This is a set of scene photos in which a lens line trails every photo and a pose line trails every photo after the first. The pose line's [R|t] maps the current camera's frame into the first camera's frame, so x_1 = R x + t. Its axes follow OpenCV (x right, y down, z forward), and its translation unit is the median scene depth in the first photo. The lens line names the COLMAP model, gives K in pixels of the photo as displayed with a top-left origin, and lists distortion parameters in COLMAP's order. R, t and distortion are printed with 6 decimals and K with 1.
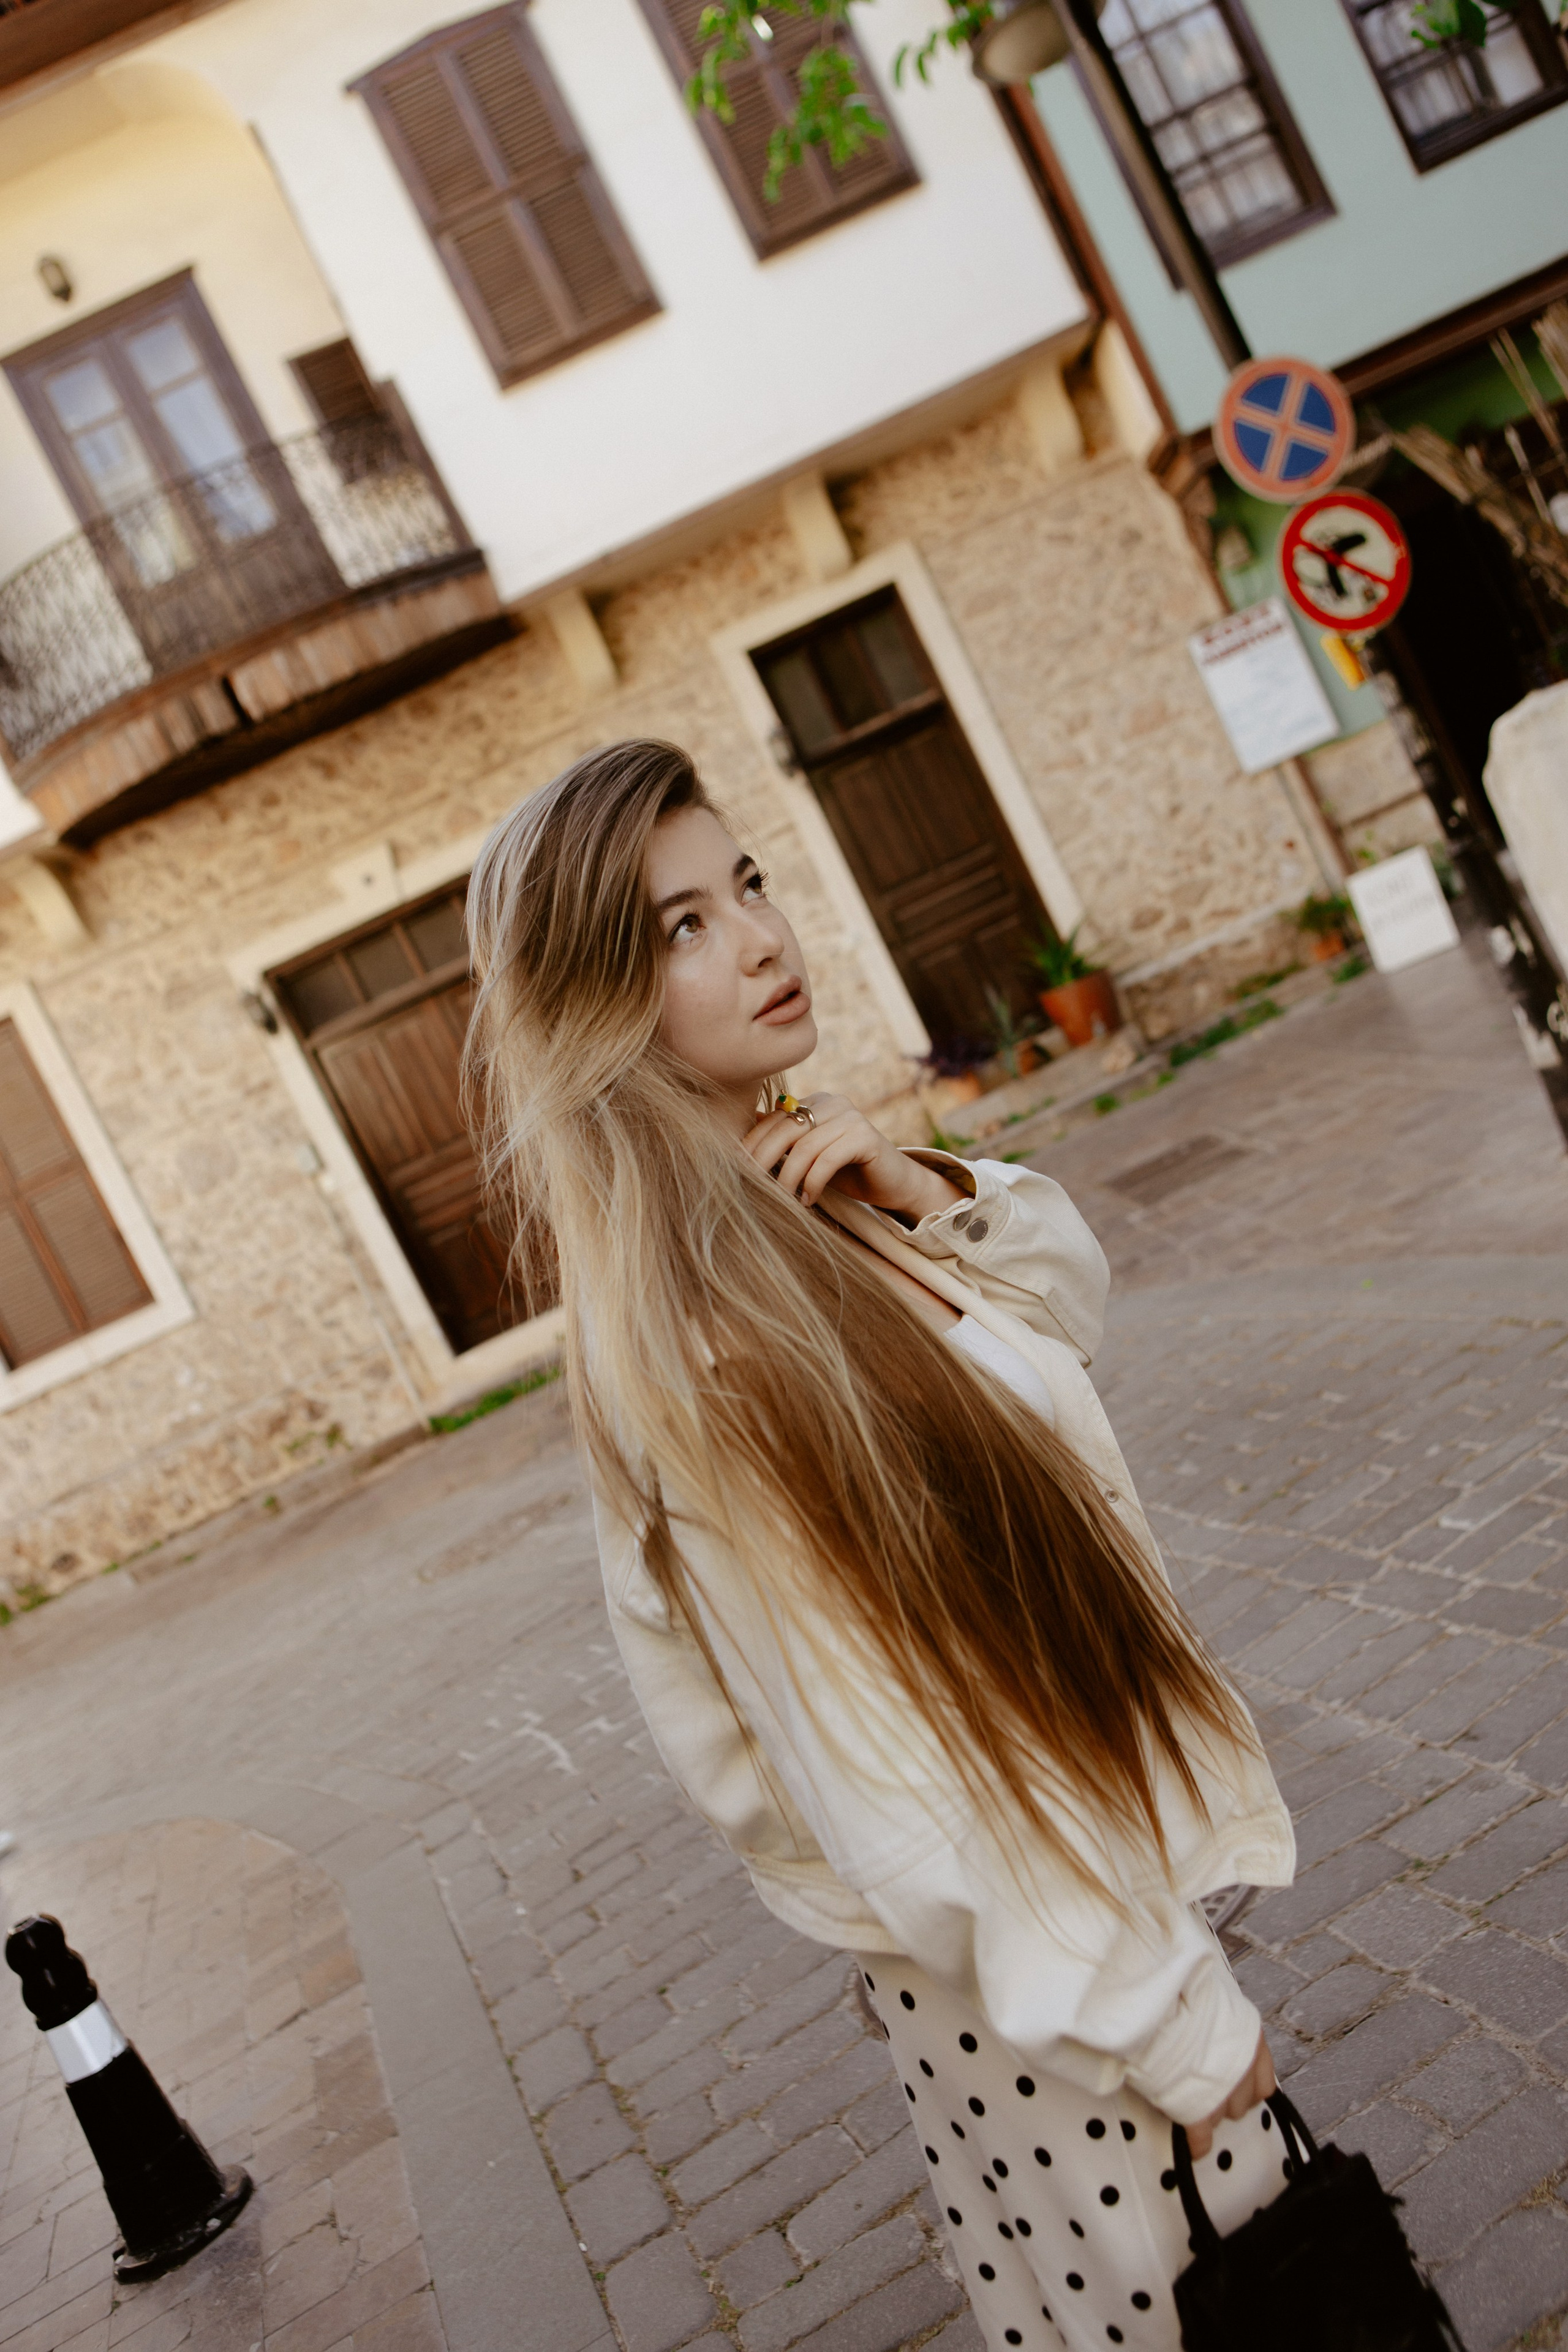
lens RADIAL K [[2139.7, 0, 788.1], [0, 2139.7, 1196.8], [0, 0, 1]] dist [0.005175, 0.000792]
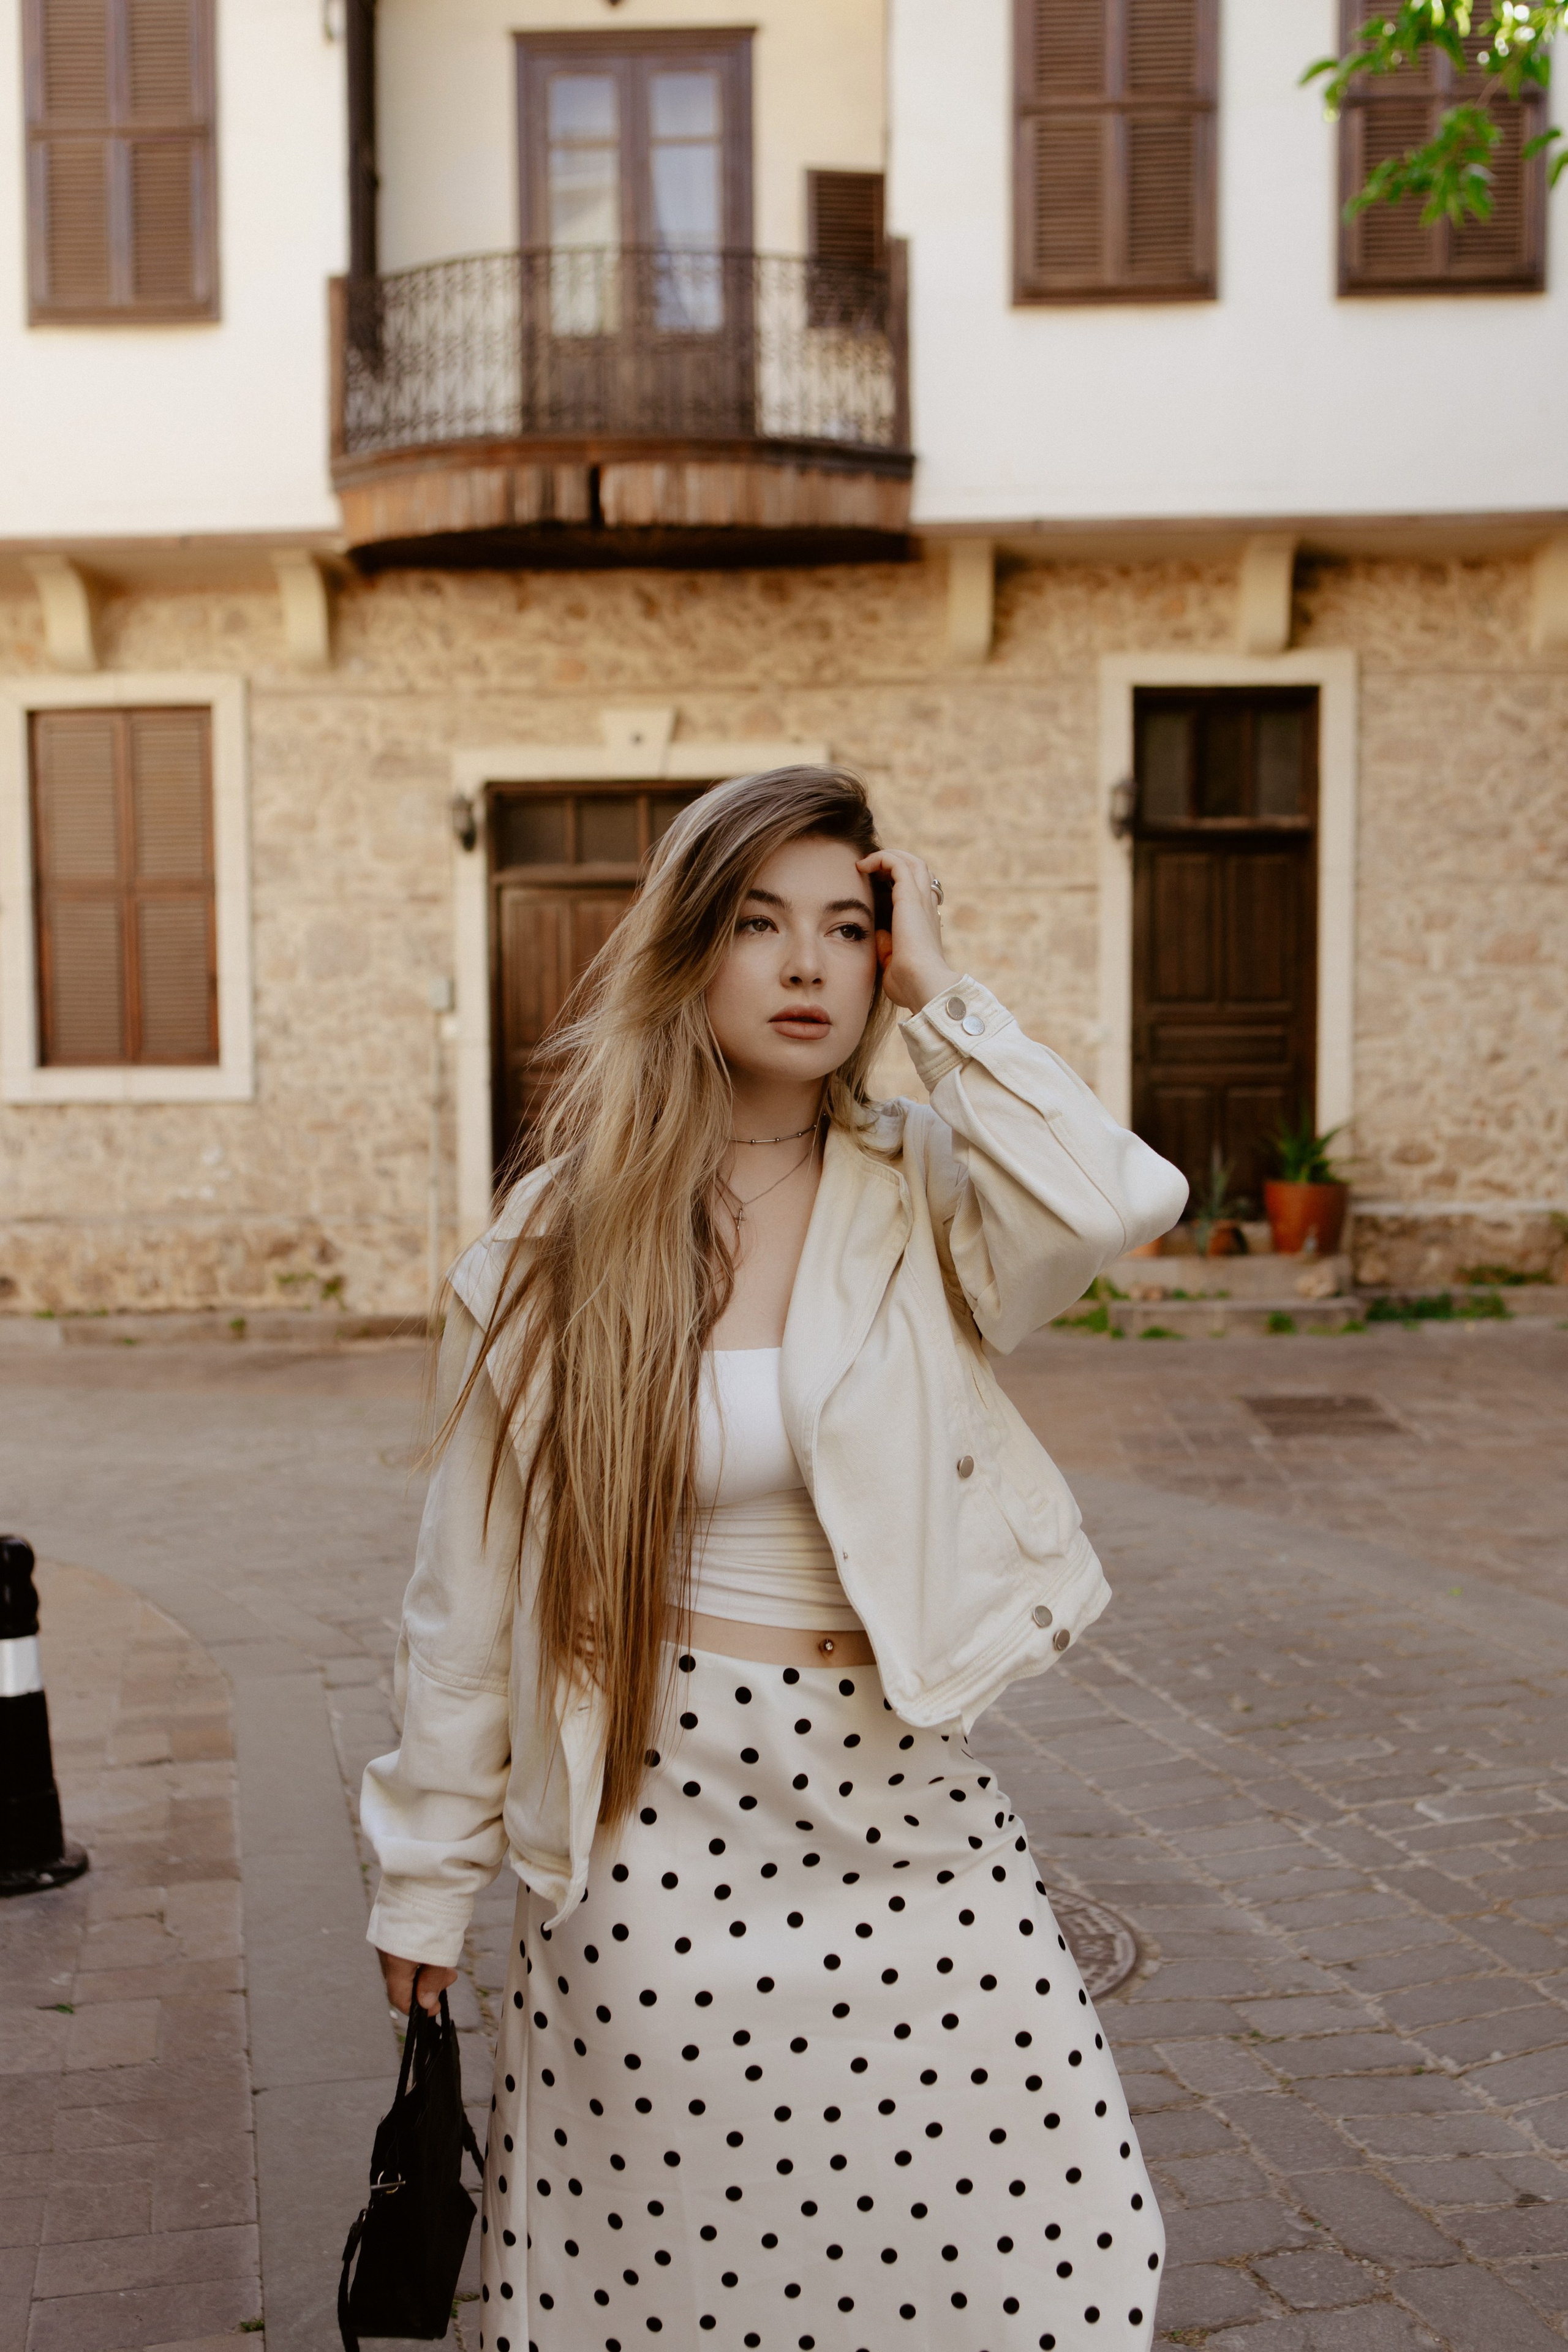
lens RADIAL K [[2710.2, 0, 782.5], [0, 2710.2, 1308.8], [0, 0, 1]] dist [0.016285, 0.000000]
pose [[0.902341, 0.430455, -0.022127, -0.015768], [-0.430268, 0.902610, 0.012850, 0.026335], [0.025503, -0.002075, 0.999673, -0.130738]]
